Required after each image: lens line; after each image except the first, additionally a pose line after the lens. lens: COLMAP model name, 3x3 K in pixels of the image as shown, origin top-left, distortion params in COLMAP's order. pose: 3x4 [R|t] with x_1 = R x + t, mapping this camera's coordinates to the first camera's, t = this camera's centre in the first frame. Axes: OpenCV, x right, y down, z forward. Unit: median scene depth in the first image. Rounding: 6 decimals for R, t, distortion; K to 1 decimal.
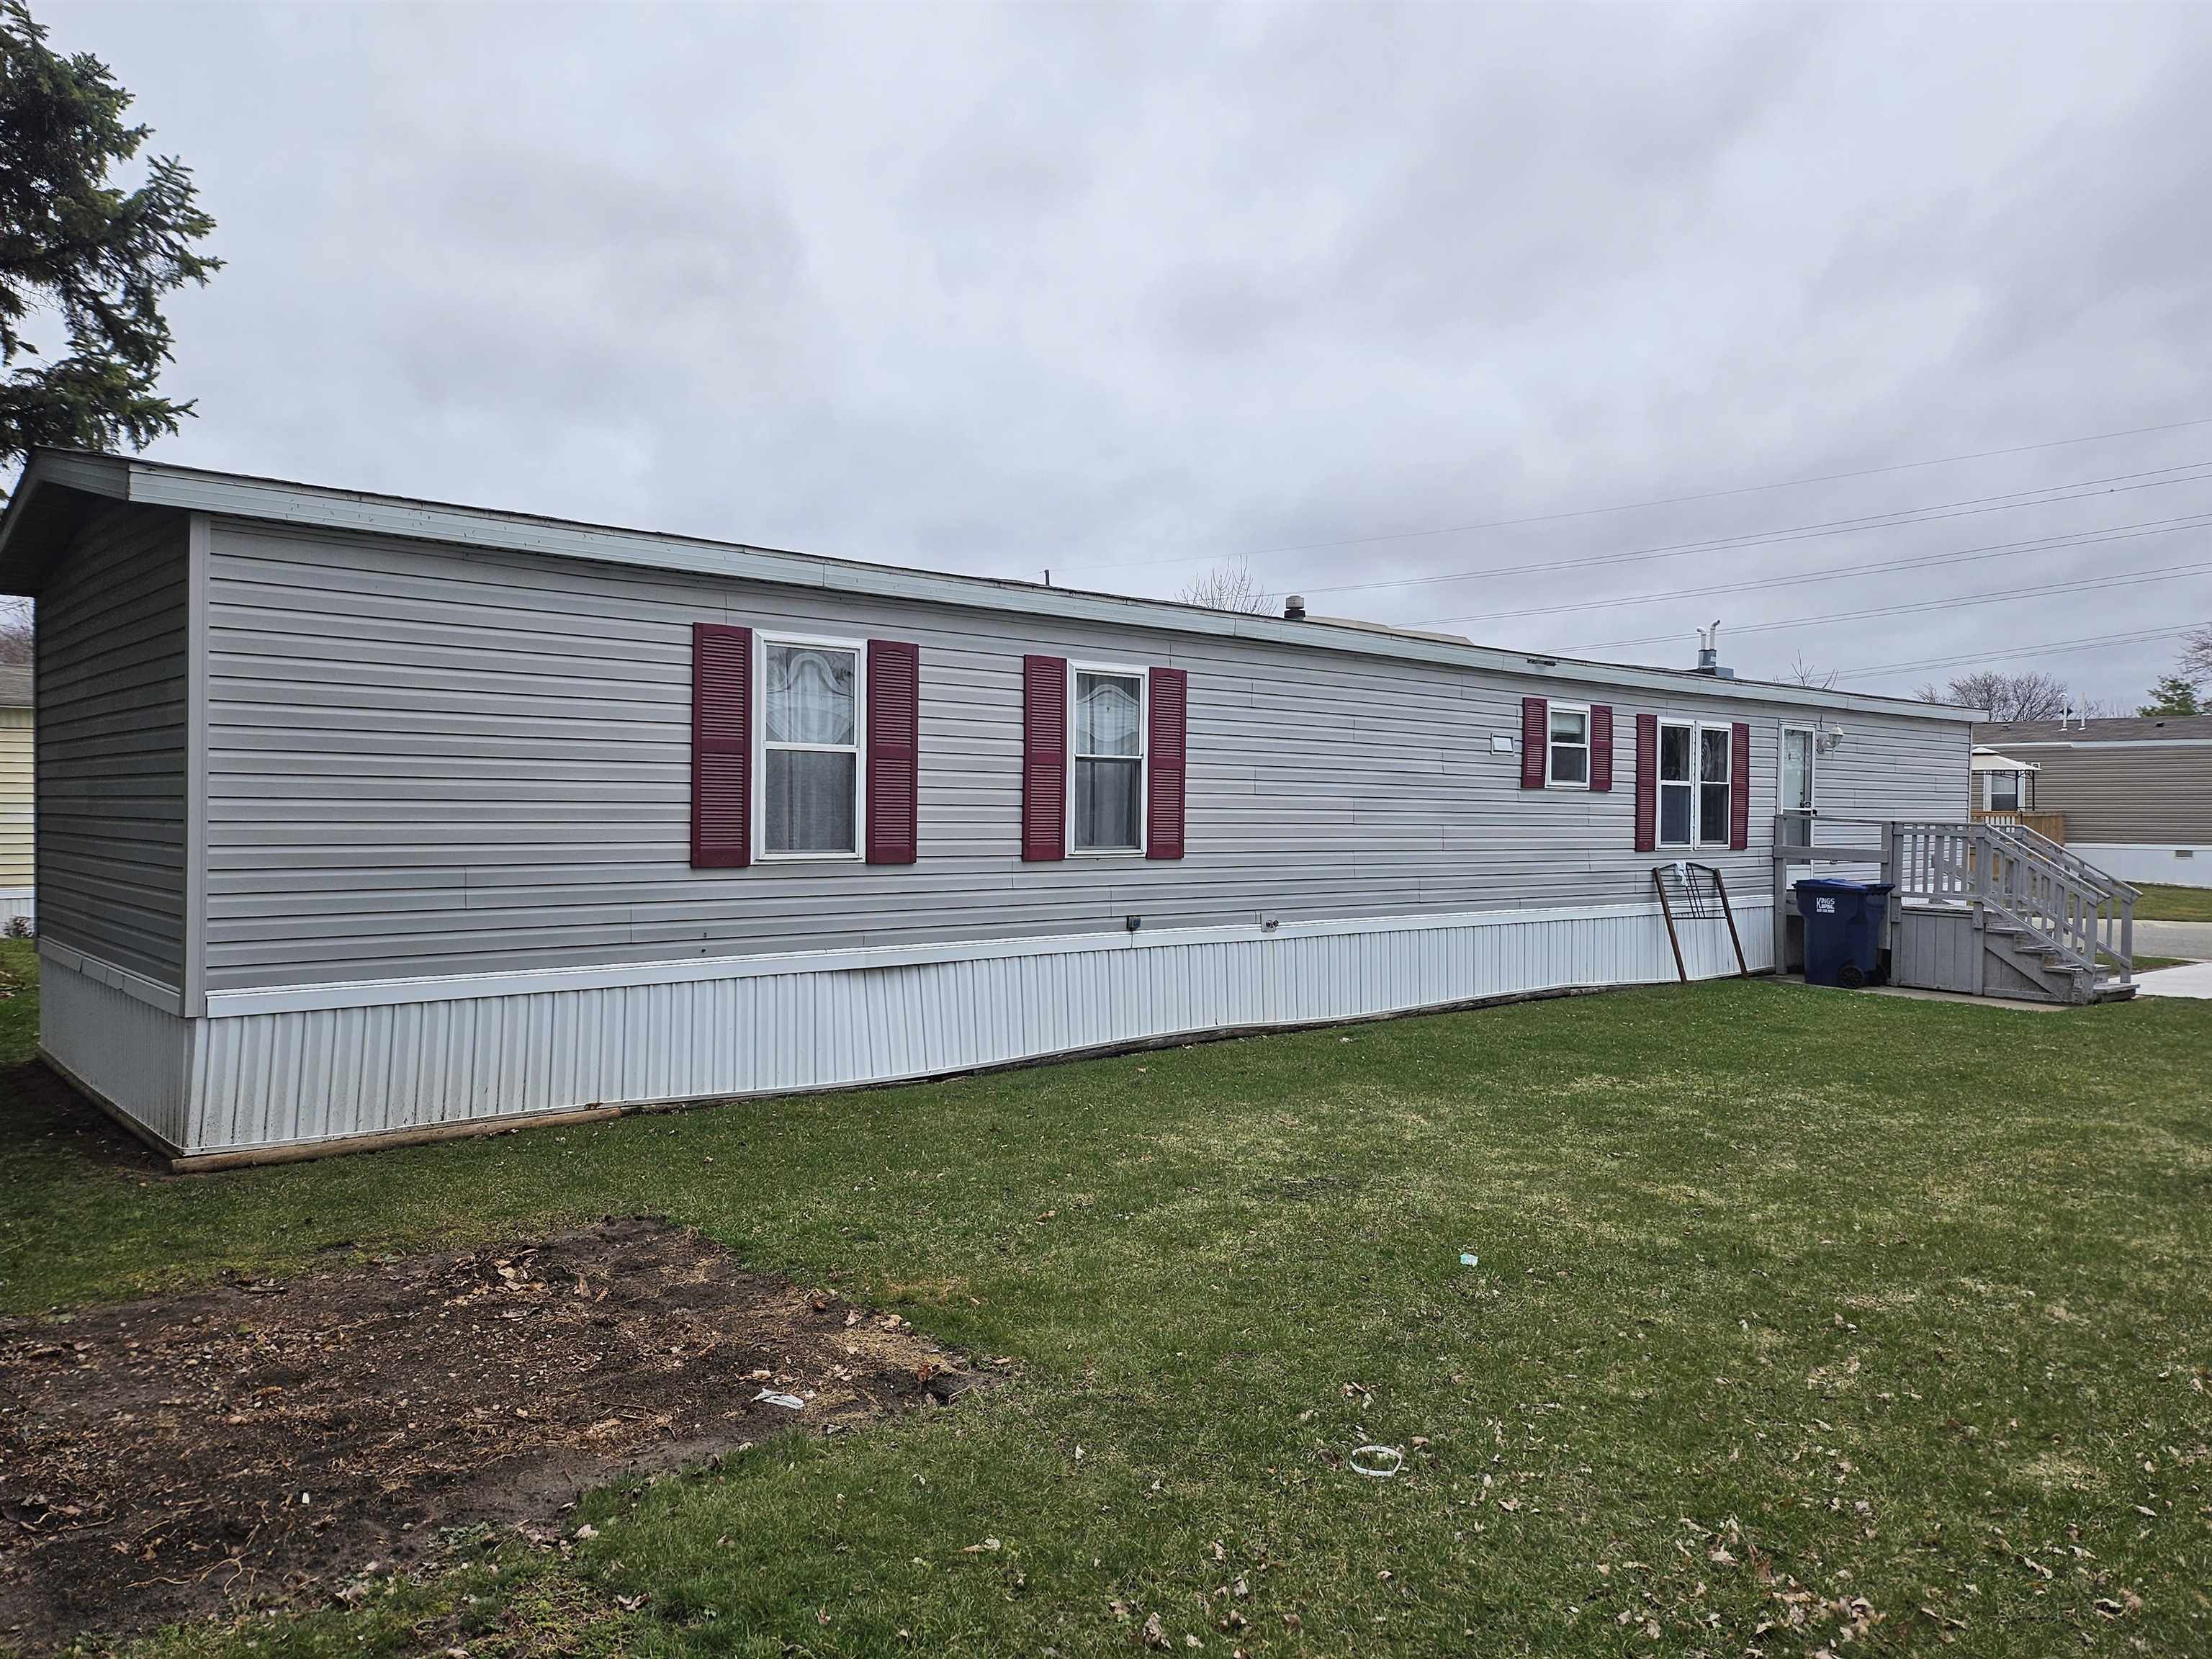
lens RADIAL K [[1547.7, 0, 1087.6], [0, 1547.7, 825.1], [0, 0, 1]] dist [0.115263, -0.114986]
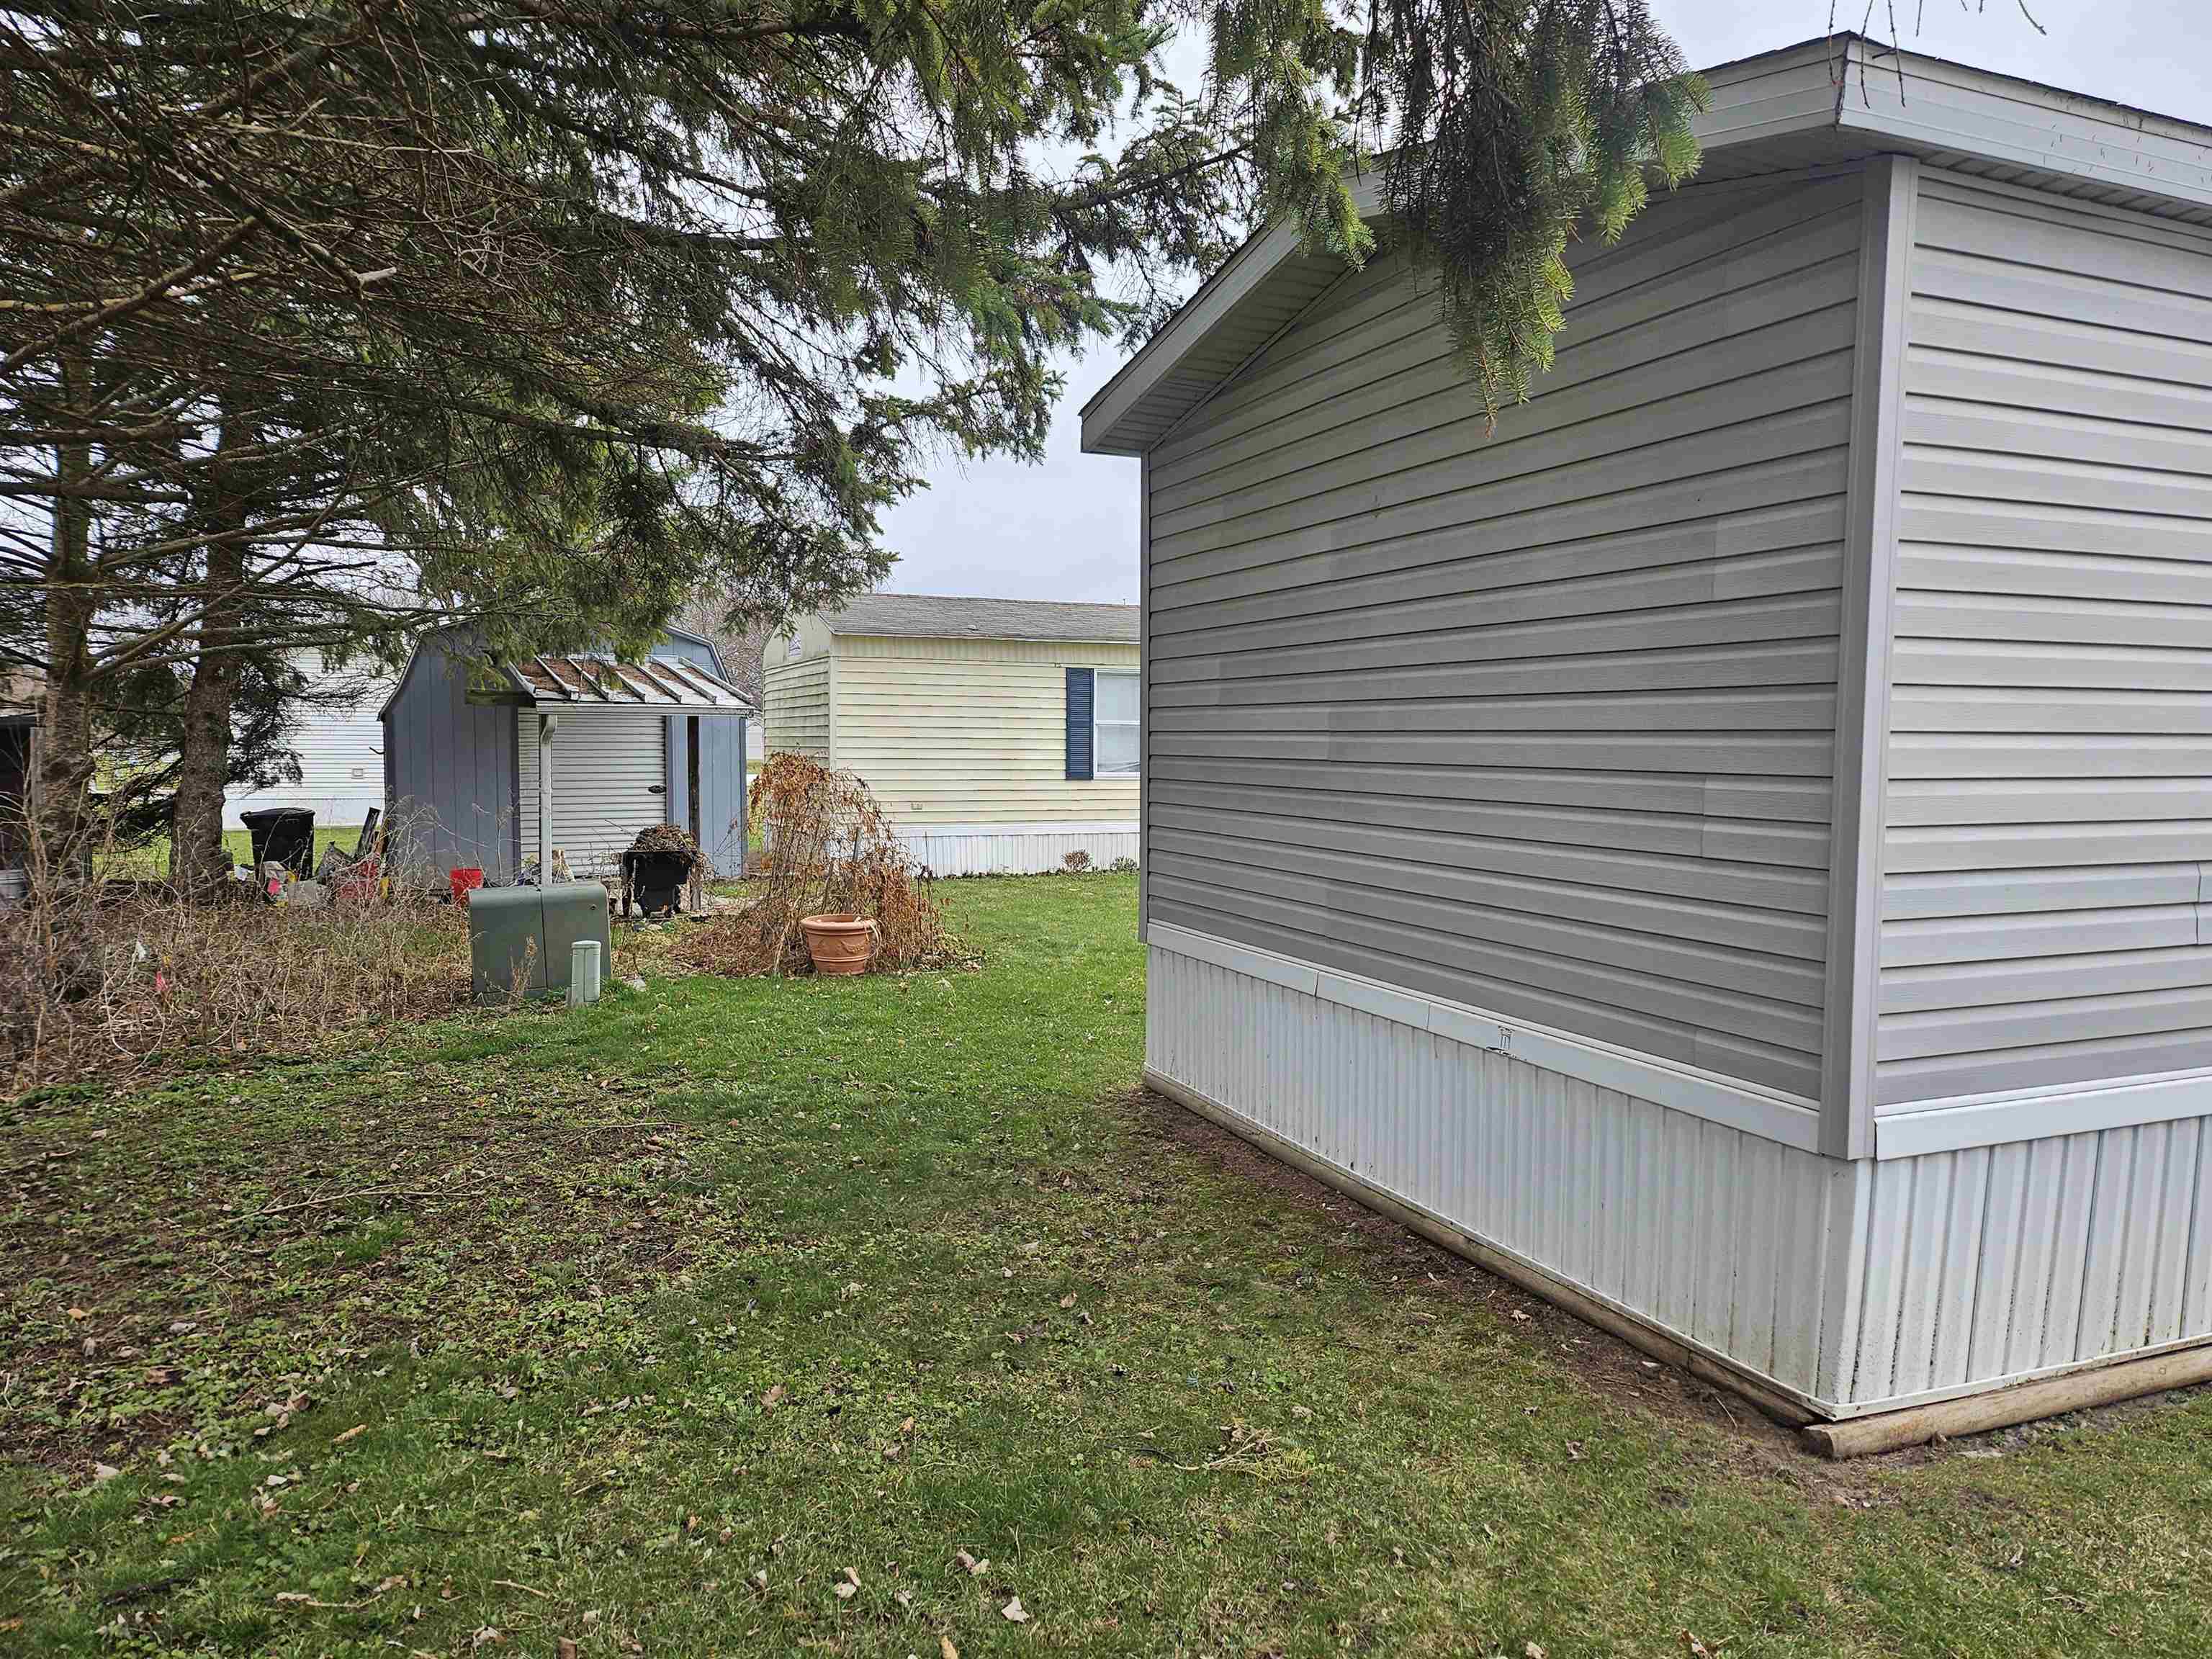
lens RADIAL K [[1547.7, 0, 1087.6], [0, 1547.7, 825.1], [0, 0, 1]] dist [0.115263, -0.114986]
pose [[0.942059, 0.020792, -0.334803, -1.375750], [-0.007321, 0.999114, 0.041448, -0.011630], [0.335369, -0.036595, 0.941376, 0.967819]]
